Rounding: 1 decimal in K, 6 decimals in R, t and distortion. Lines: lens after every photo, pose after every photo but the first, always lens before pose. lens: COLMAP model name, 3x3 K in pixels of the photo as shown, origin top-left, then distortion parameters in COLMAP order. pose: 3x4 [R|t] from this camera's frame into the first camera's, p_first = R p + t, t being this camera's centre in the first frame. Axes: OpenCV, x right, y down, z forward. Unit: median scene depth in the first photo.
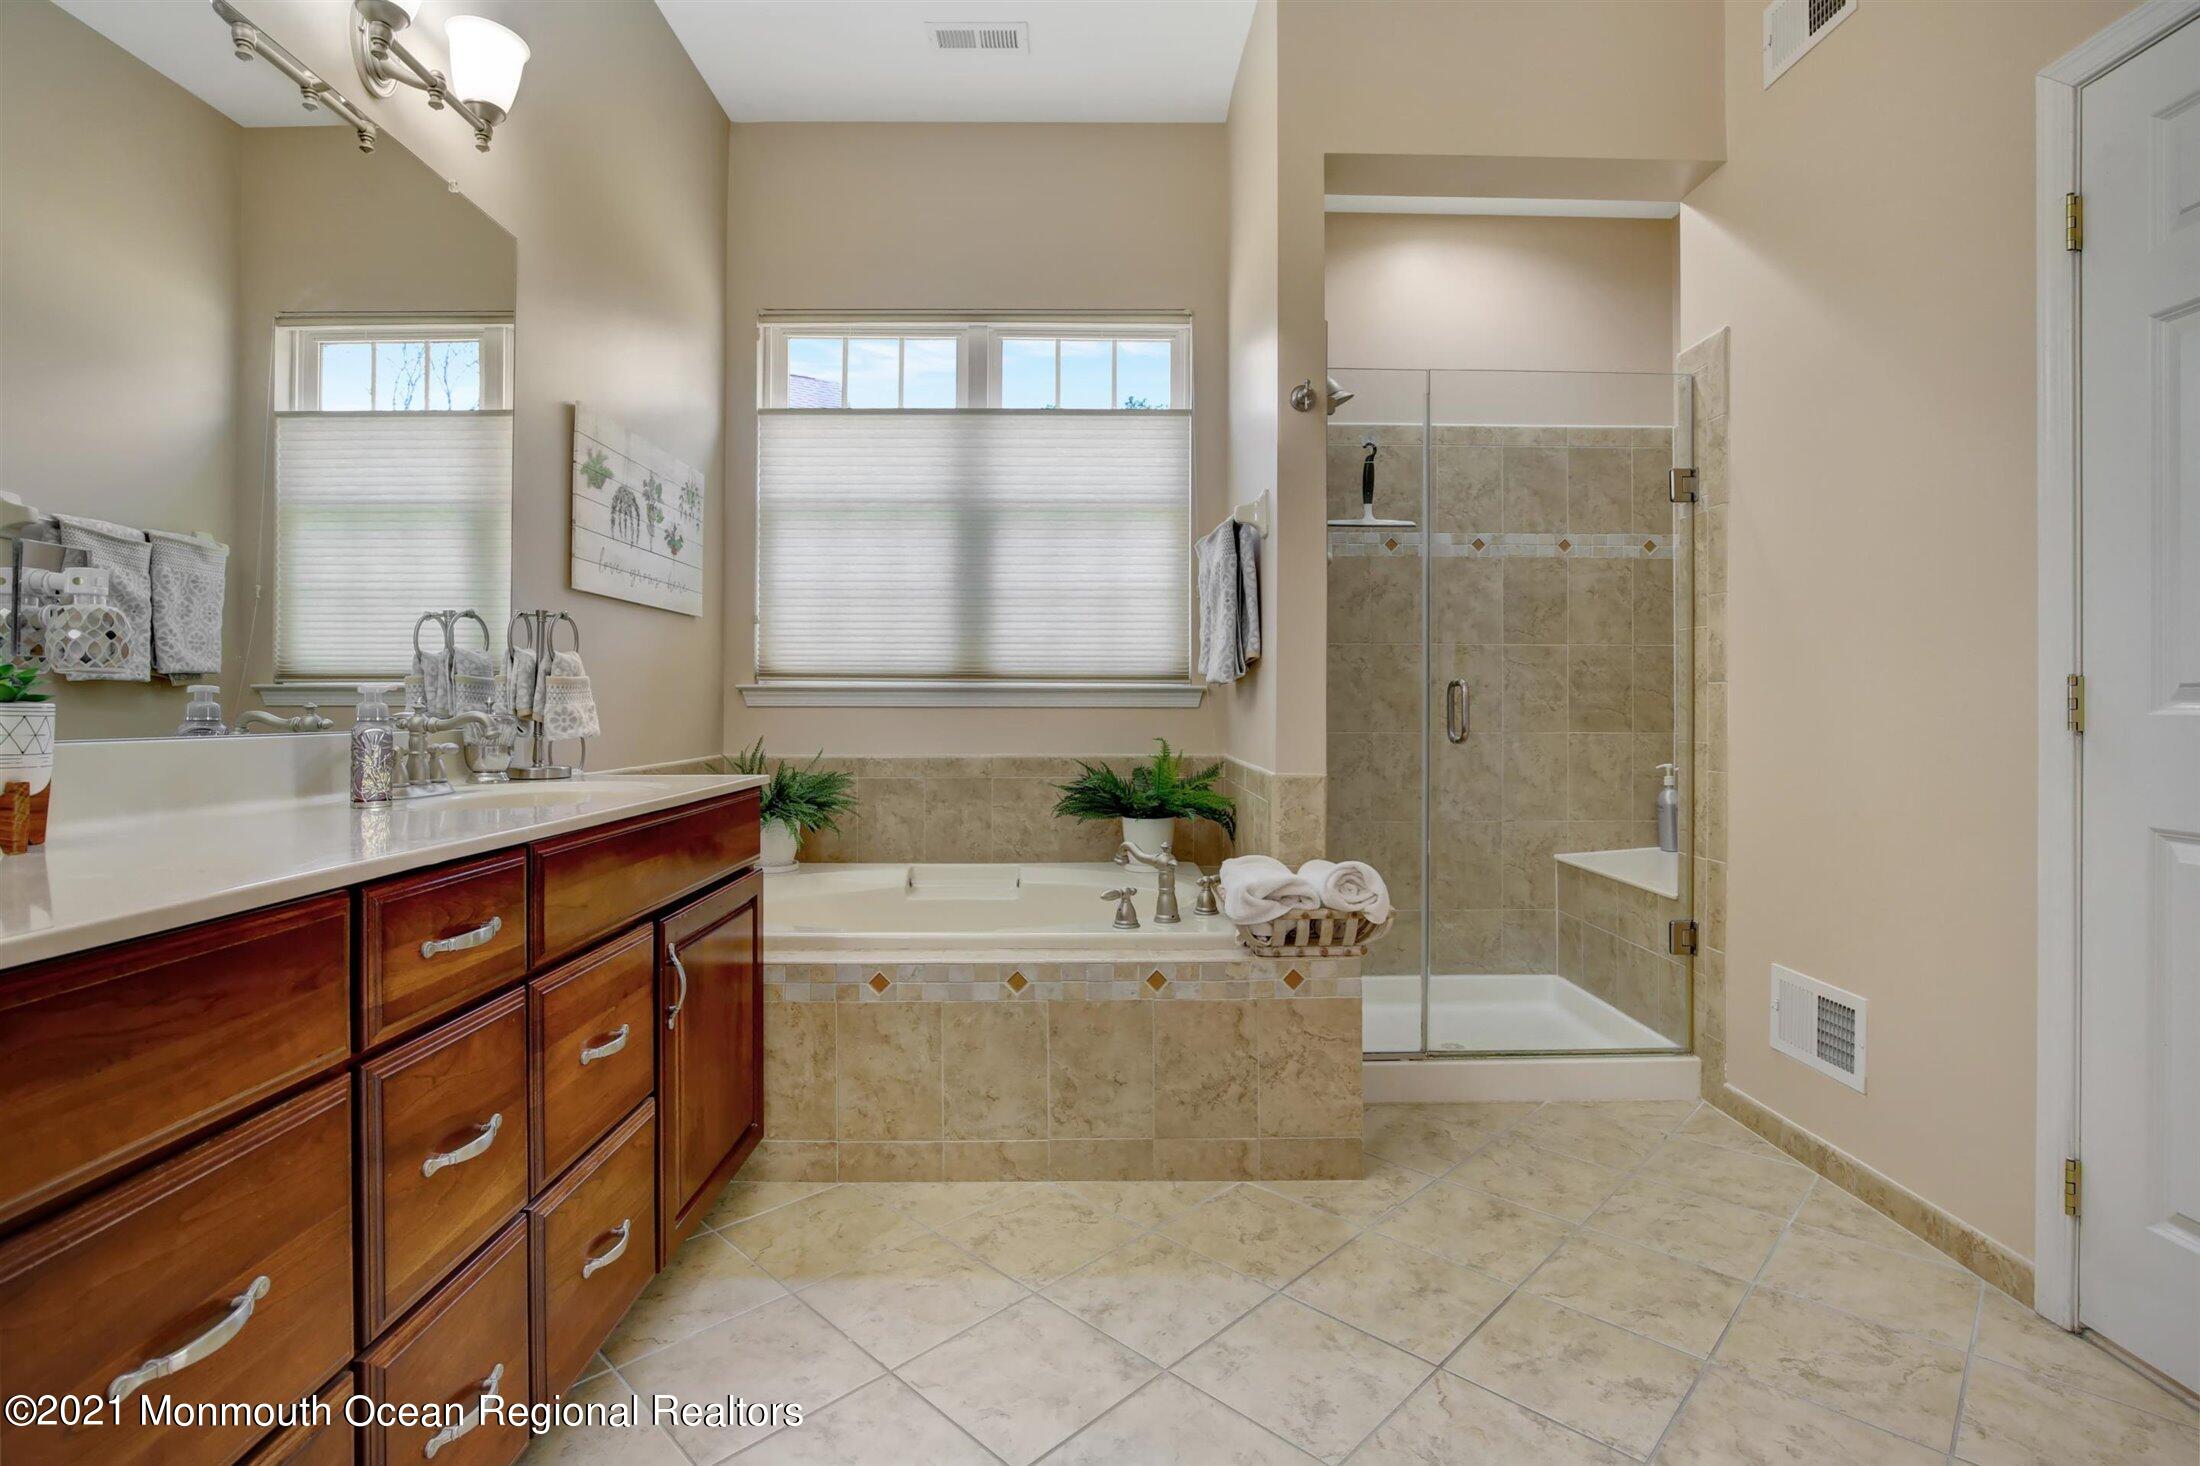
lens RADIAL K [[1020.2, 0, 1101.8], [0, 1020.2, 689.3], [0, 0, 1]] dist [-0.019733, -0.000270]
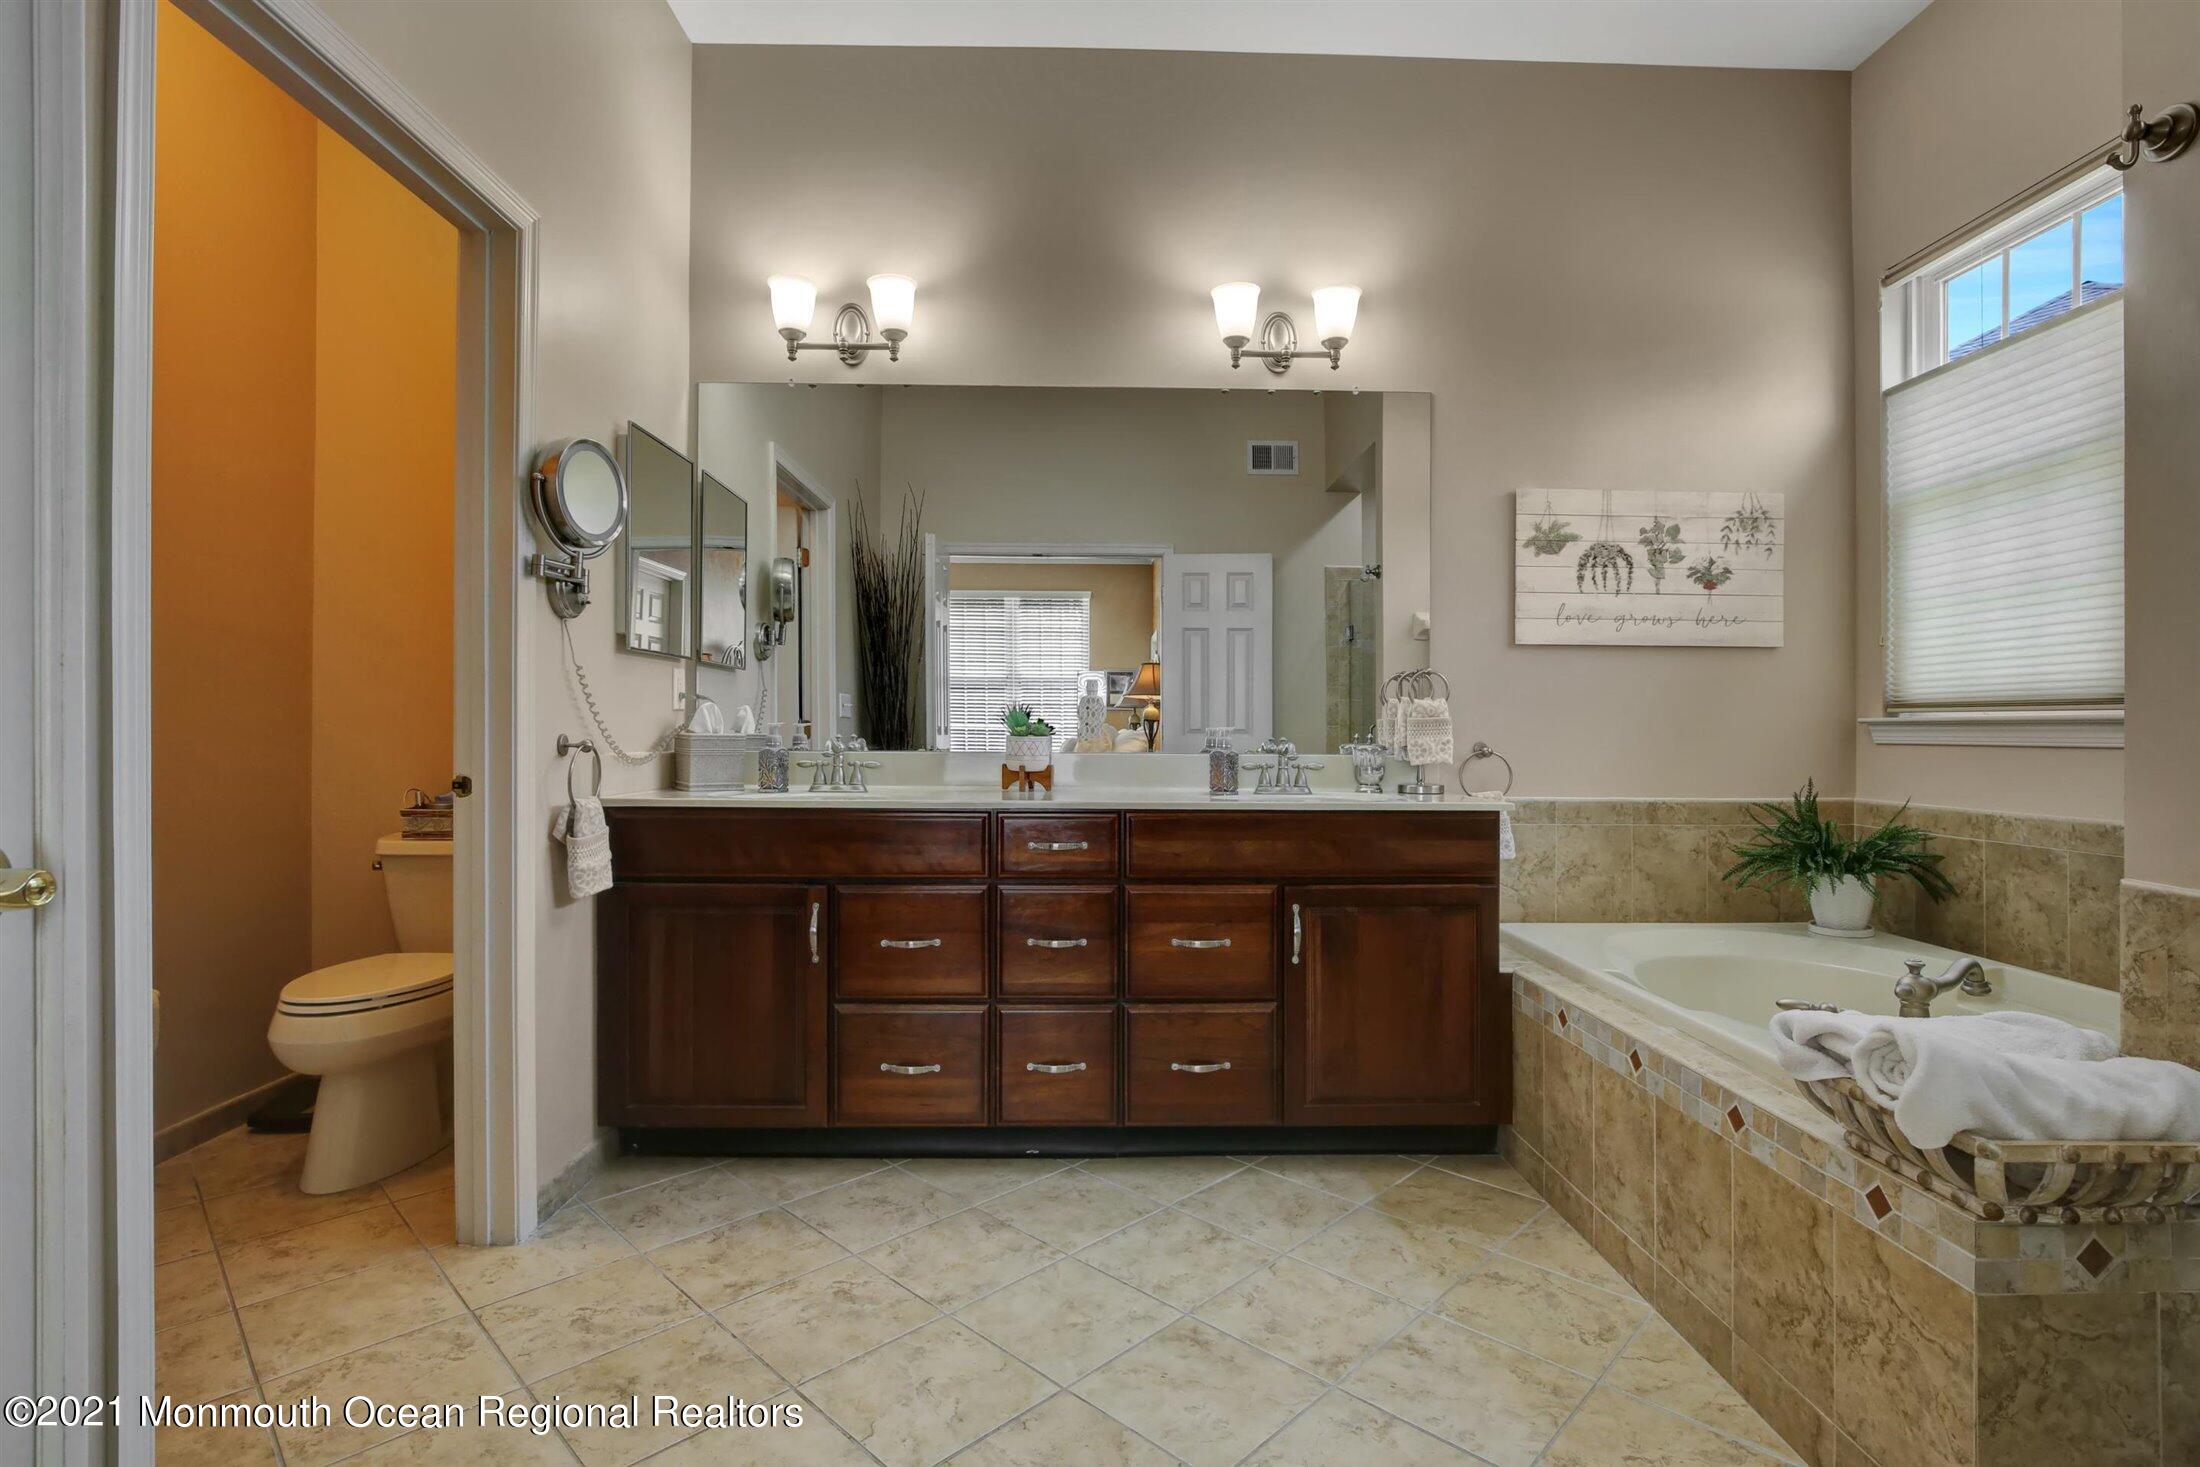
lens RADIAL K [[1020.2, 0, 1106.3], [0, 1020.2, 739.8], [0, 0, 1]] dist [-0.019733, -0.000270]
pose [[0.022346, 0.007183, -0.999724, 0.767114], [0.007573, 0.999944, 0.007354, 0.003633], [0.999722, -0.007735, 0.022290, 0.530452]]
